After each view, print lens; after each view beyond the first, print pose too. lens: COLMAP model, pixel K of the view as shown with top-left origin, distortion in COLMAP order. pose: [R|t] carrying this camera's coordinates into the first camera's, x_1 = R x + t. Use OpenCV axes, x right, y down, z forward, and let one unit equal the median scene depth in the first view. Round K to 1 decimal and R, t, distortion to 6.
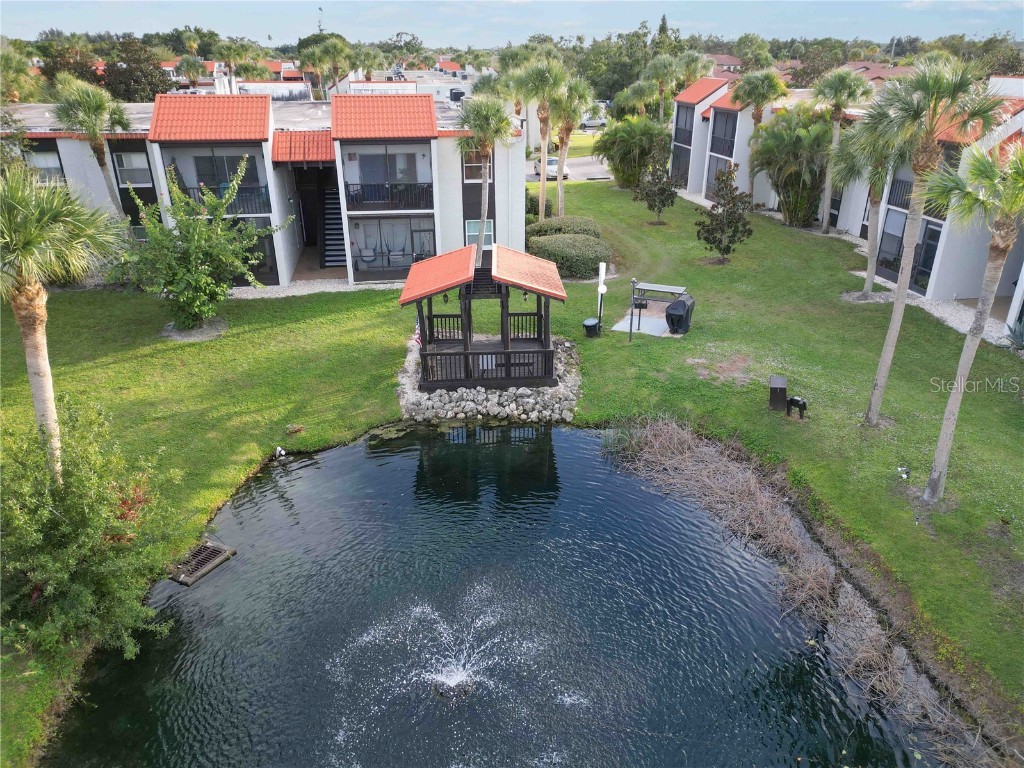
lens RADIAL K [[741.8, 0, 512.0], [0, 741.8, 384.0], [0, 0, 1]] dist [0.042725, -0.002602]
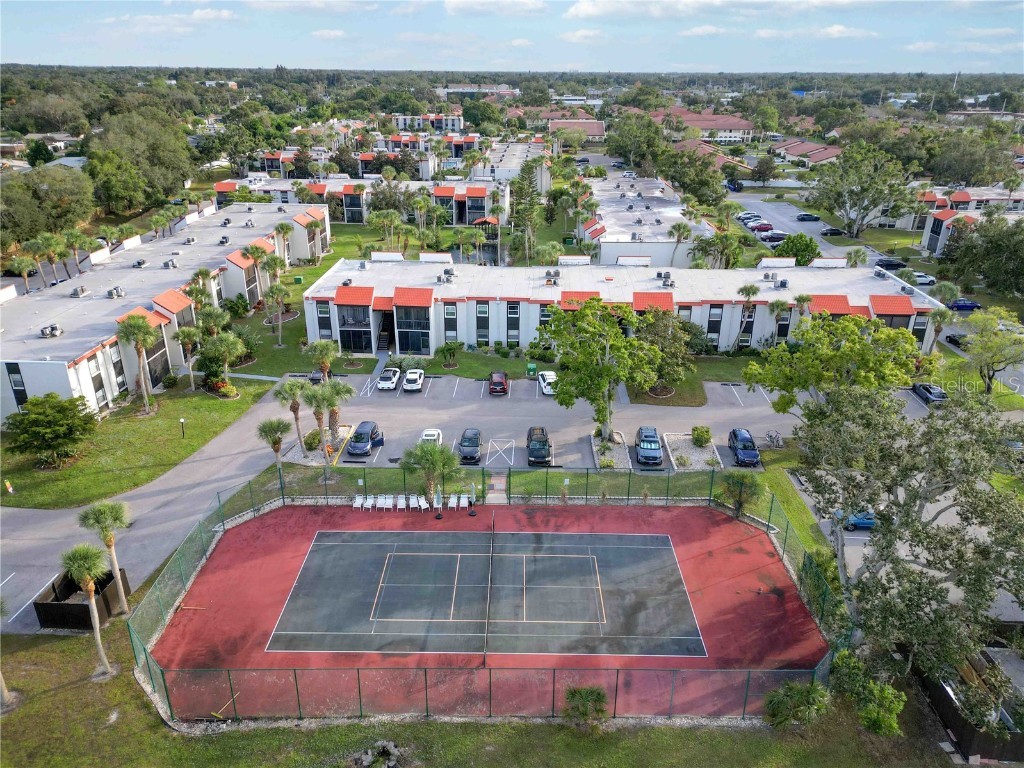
lens RADIAL K [[741.8, 0, 512.0], [0, 741.8, 384.0], [0, 0, 1]] dist [0.042725, -0.002602]
pose [[0.980920, 0.087001, -0.173861, 1.191599], [-0.089639, 0.995947, -0.007364, 1.075918], [0.172516, 0.022808, 0.984743, -4.404029]]
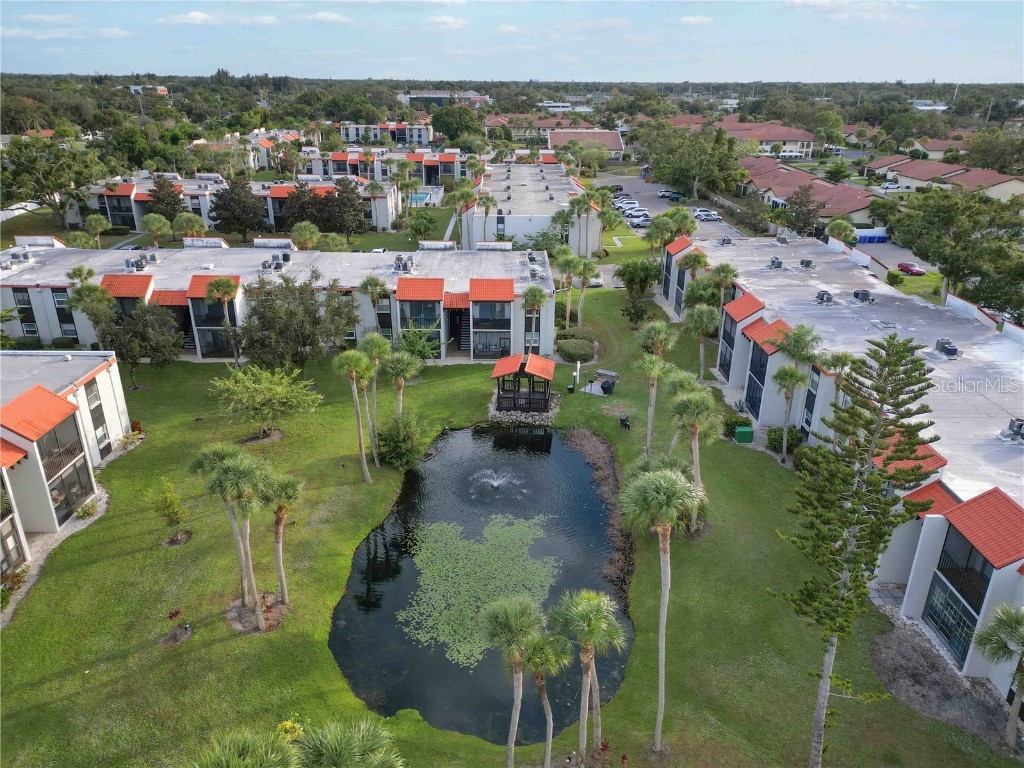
lens RADIAL K [[741.8, 0, 512.0], [0, 741.8, 384.0], [0, 0, 1]] dist [0.042725, -0.002602]
pose [[0.989236, 0.067558, -0.129804, 0.231849], [-0.071032, 0.997224, -0.022322, -0.026064], [0.127935, 0.031302, 0.991288, -1.399550]]
